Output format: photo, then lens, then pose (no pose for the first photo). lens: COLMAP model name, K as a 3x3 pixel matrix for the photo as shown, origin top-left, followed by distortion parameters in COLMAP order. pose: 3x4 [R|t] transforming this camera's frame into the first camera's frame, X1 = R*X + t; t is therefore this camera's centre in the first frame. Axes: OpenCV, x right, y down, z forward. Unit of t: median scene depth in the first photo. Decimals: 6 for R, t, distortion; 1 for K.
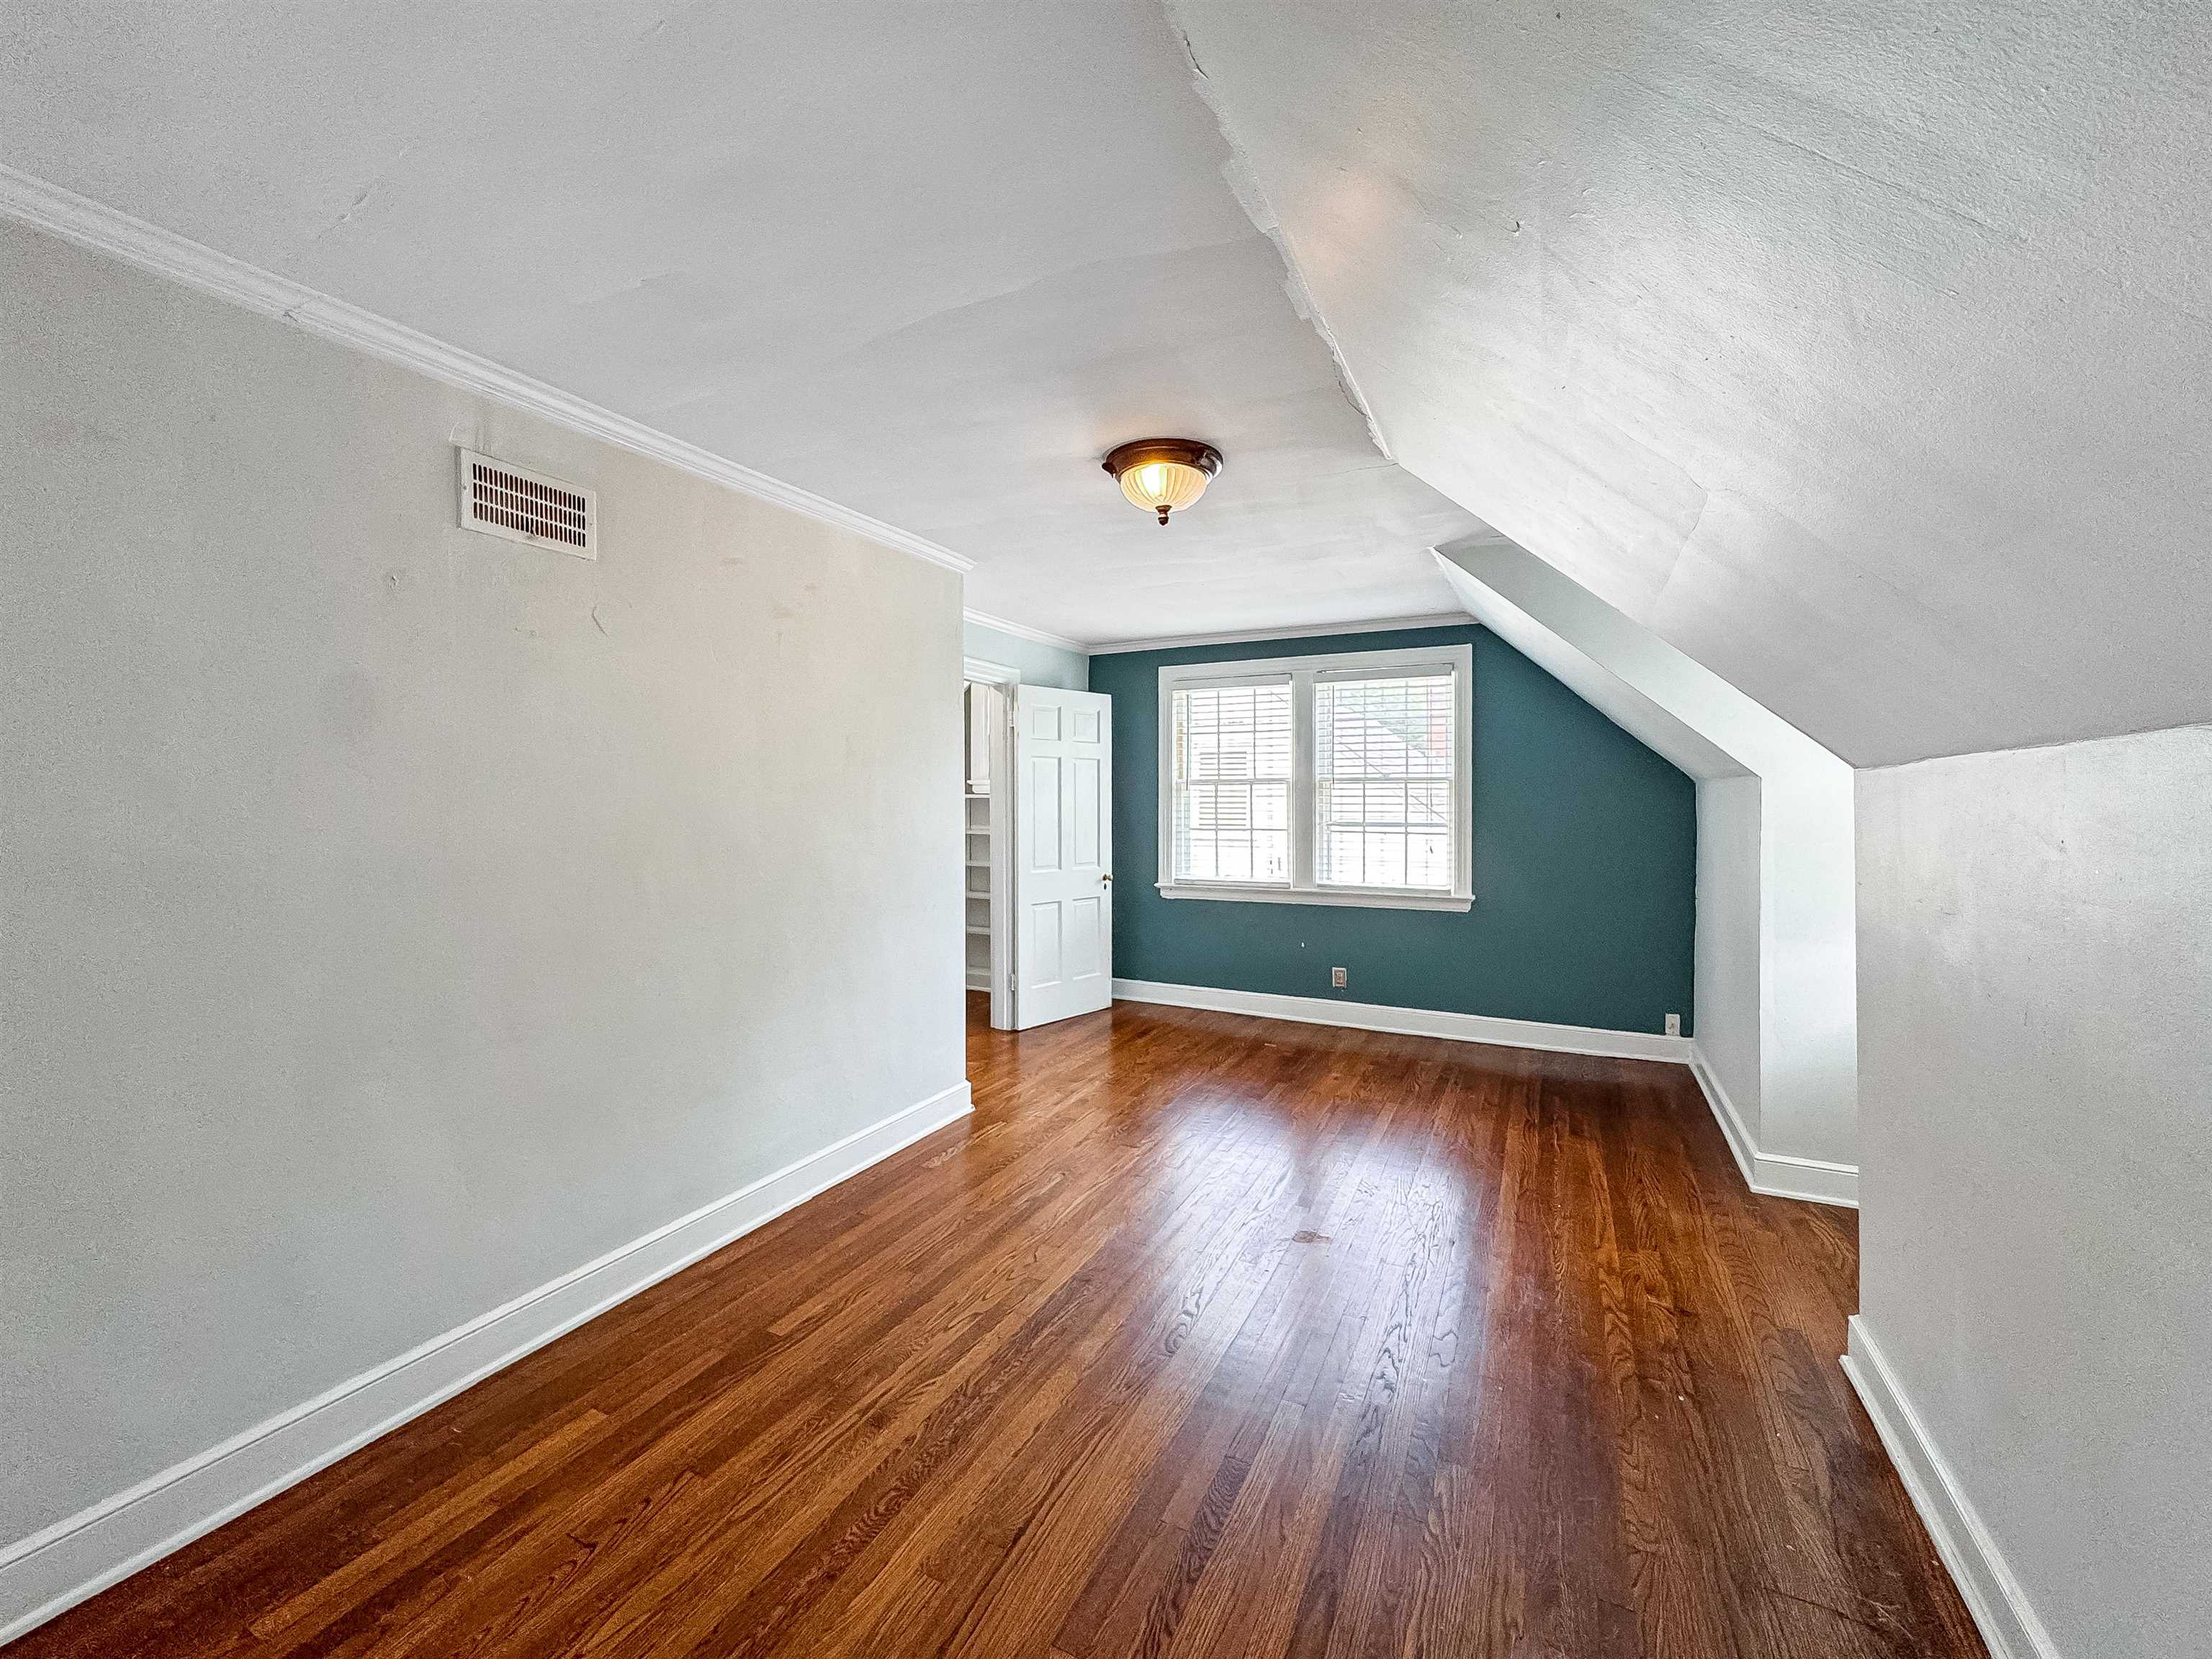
lens RADIAL K [[903.8, 0, 1126.6], [0, 903.8, 803.8], [0, 0, 1]] dist [-0.005630, 0.000246]
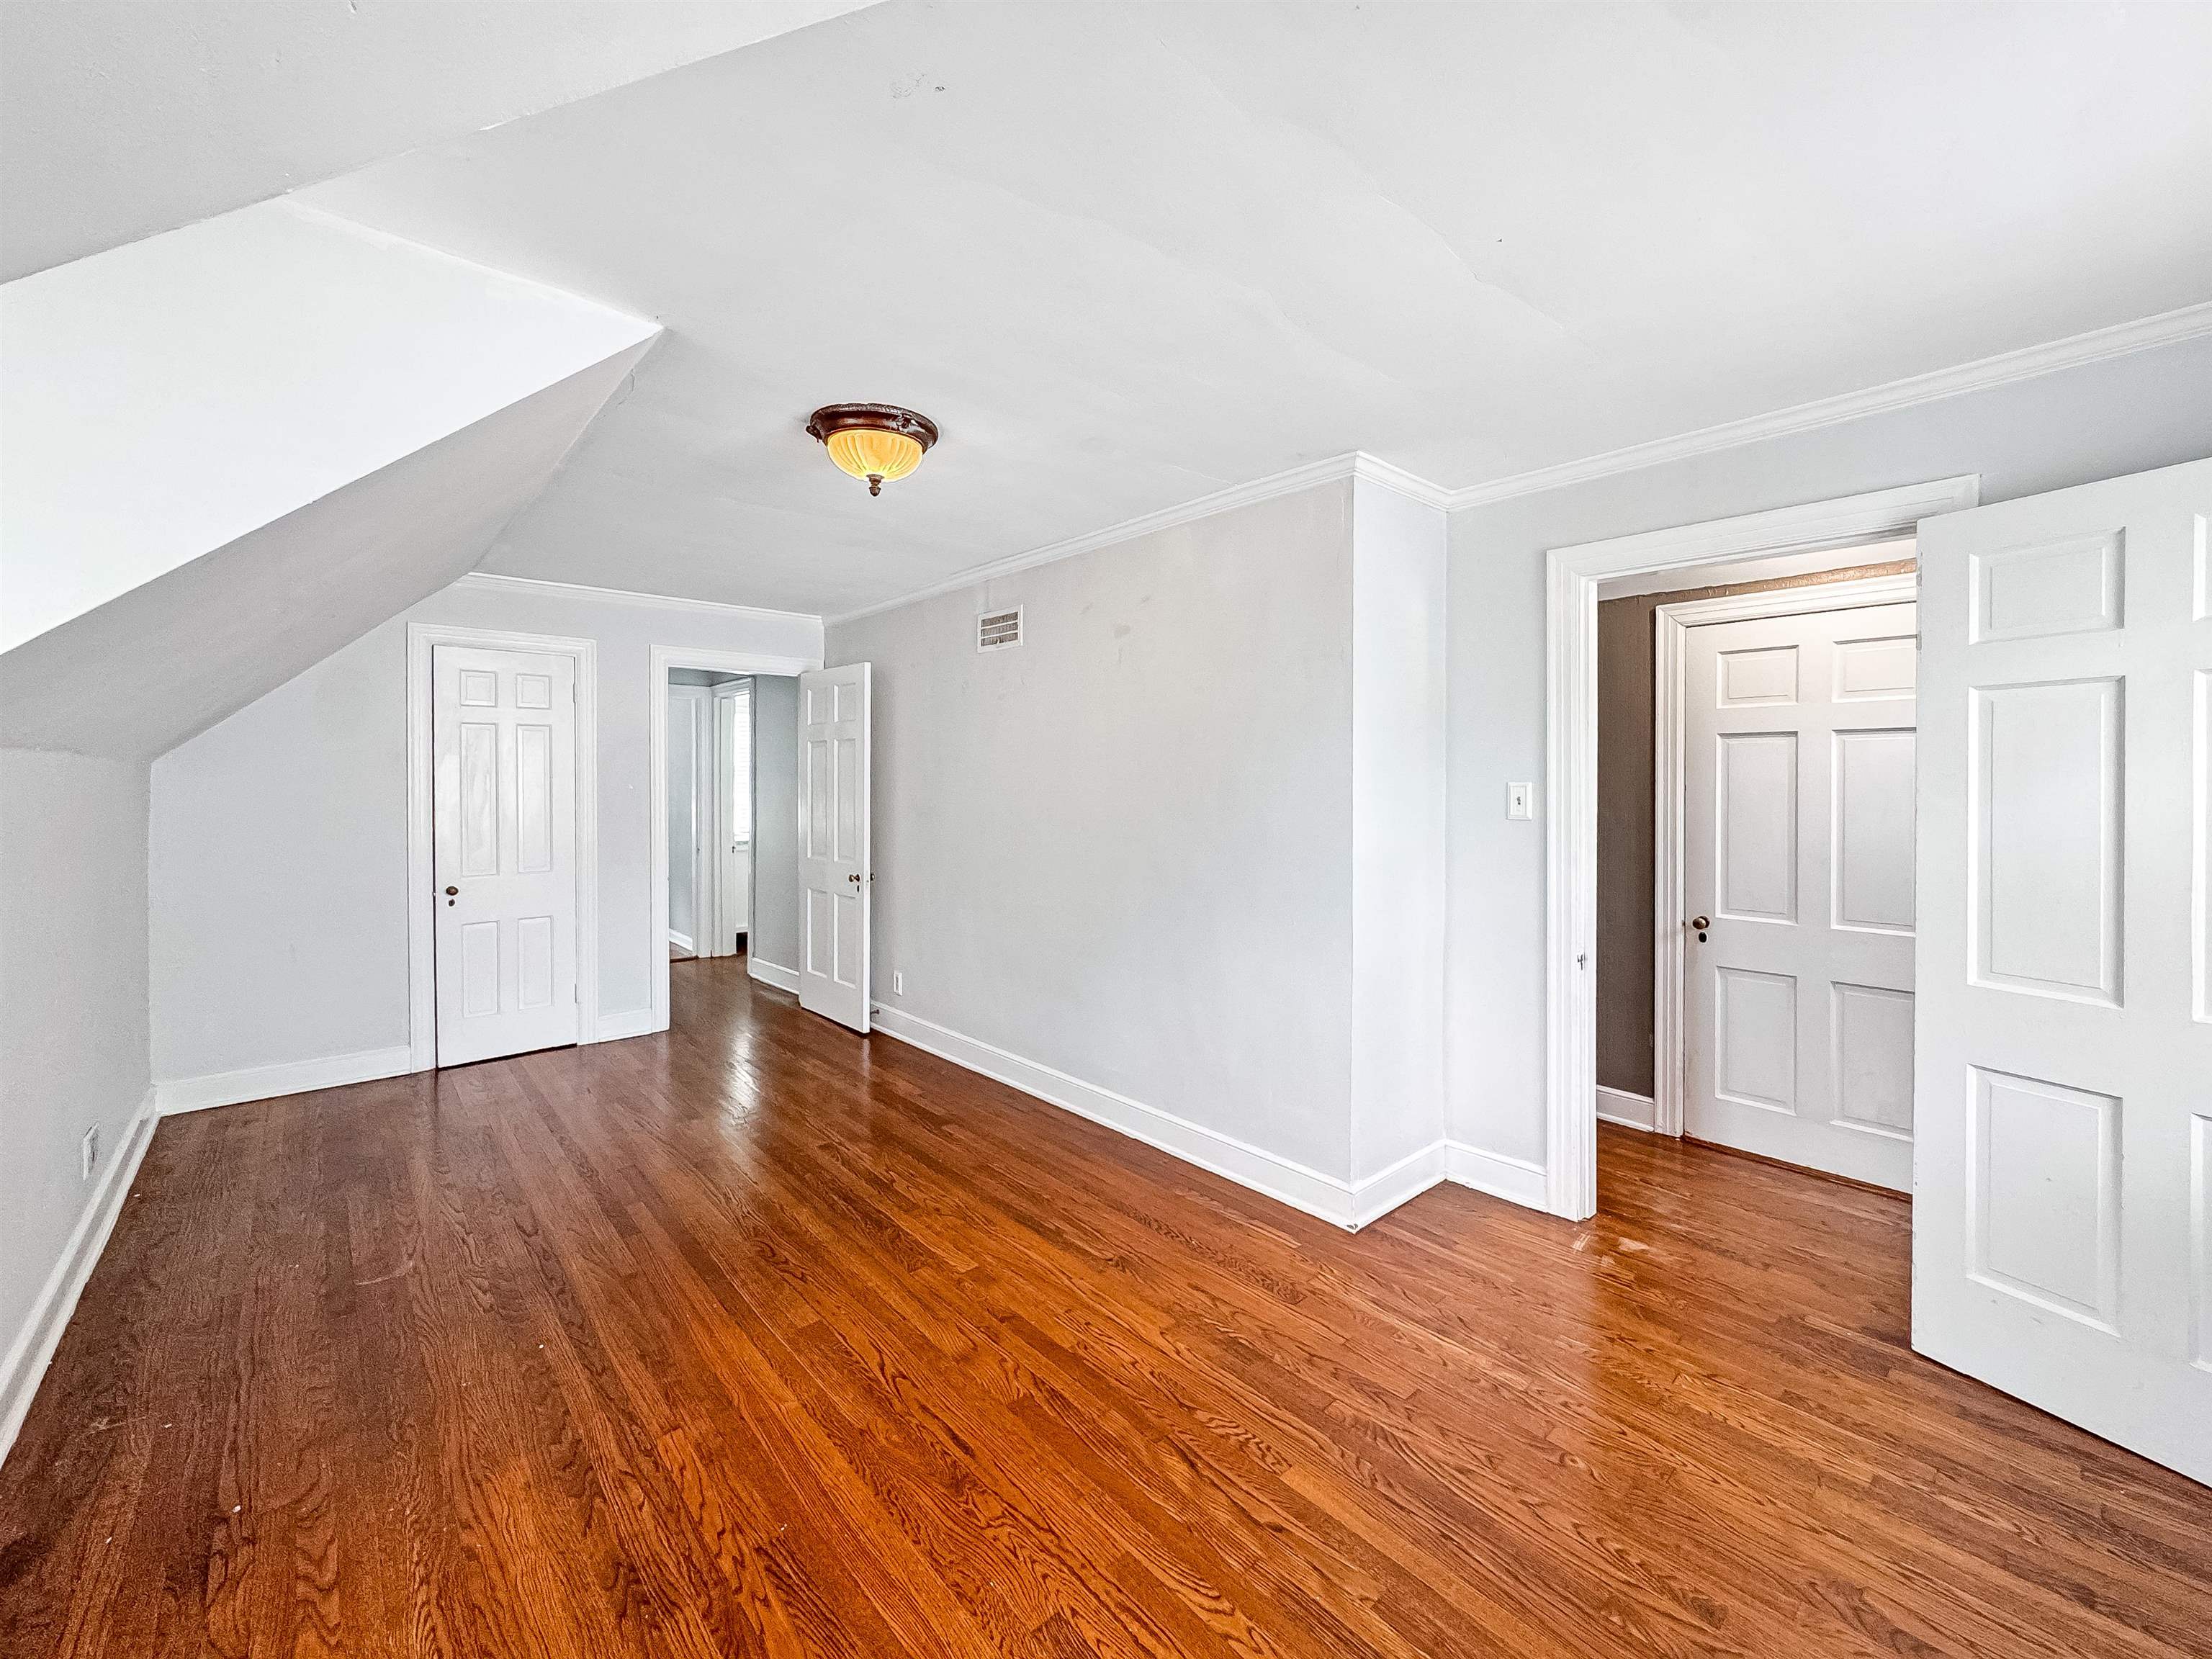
lens RADIAL K [[909.5, 0, 1073.2], [0, 909.5, 780.1], [0, 0, 1]] dist [-0.007538, 0.000643]
pose [[-0.417228, -0.003555, -0.908795, 0.445050], [-0.010891, 0.999940, 0.001089, -0.008389], [0.908737, 0.010352, -0.417242, 0.863143]]
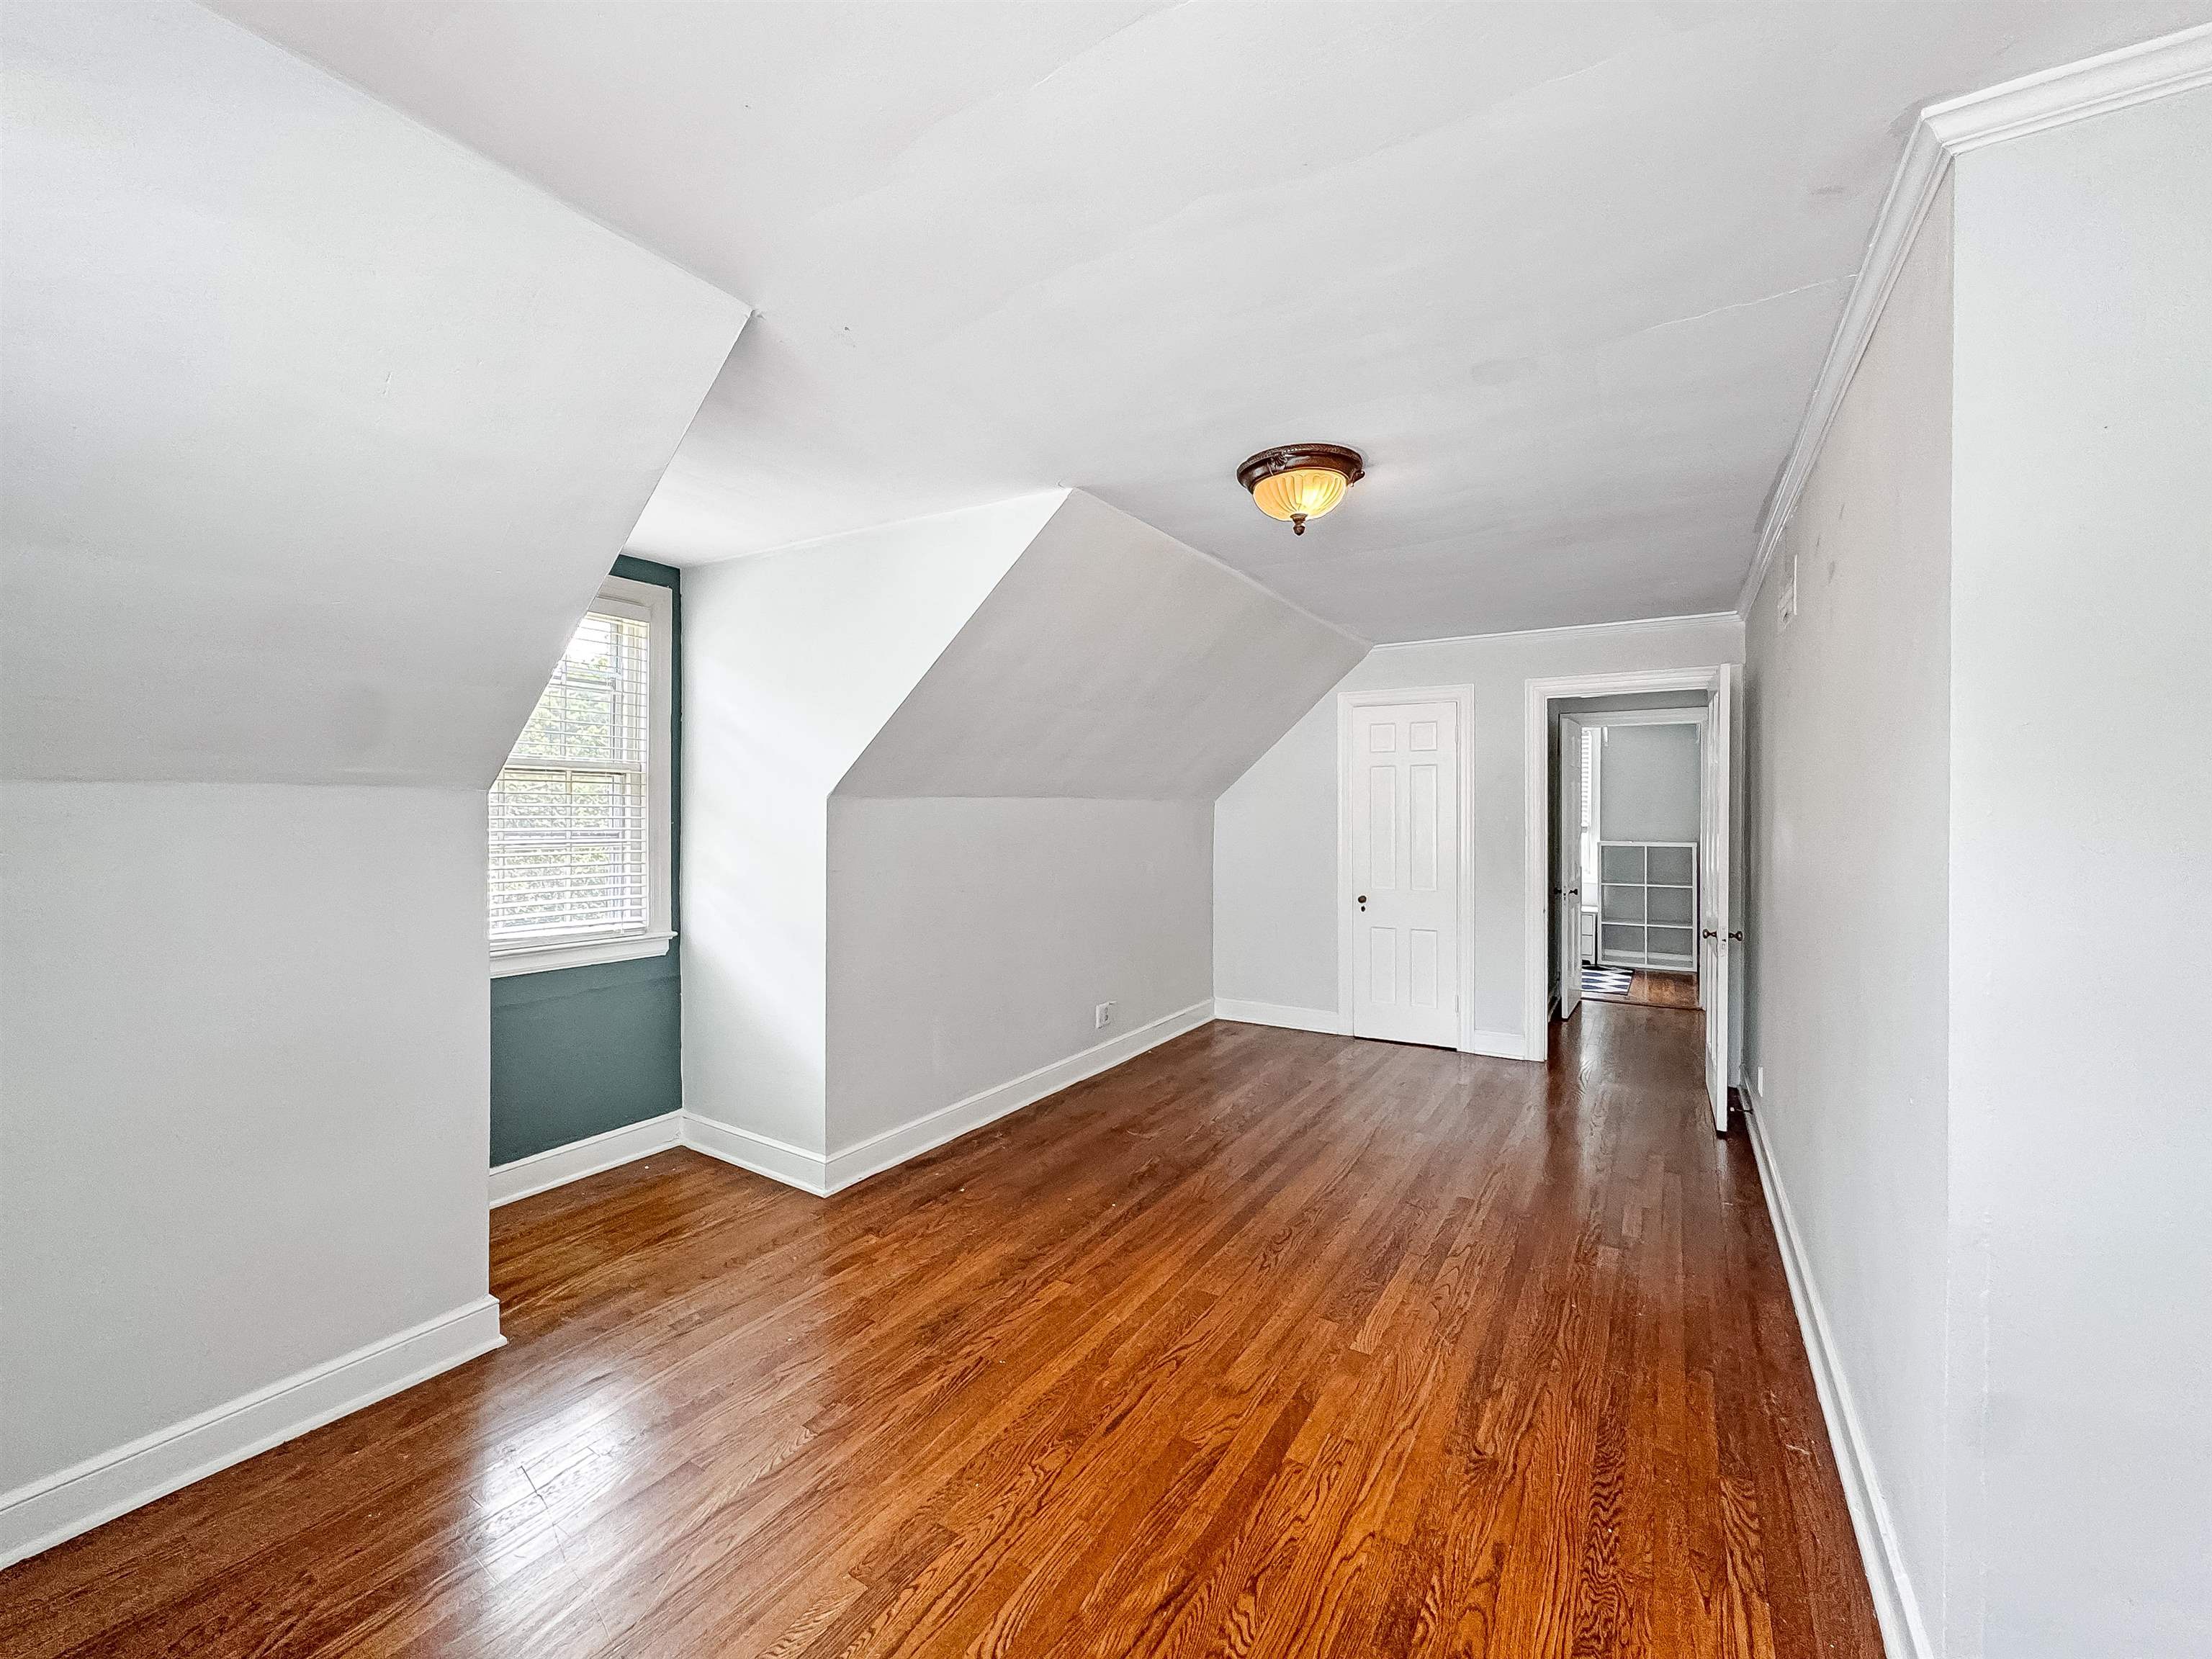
lens RADIAL K [[873.3, 0, 1106.0], [0, 873.3, 829.5], [0, 0, 1]] dist [-0.010187, 0.000080]
pose [[-0.991290, -0.001955, 0.131680, 0.066131], [0.001909, 0.999571, 0.029216, -0.012527], [-0.131681, 0.029213, -0.990862, 1.055023]]
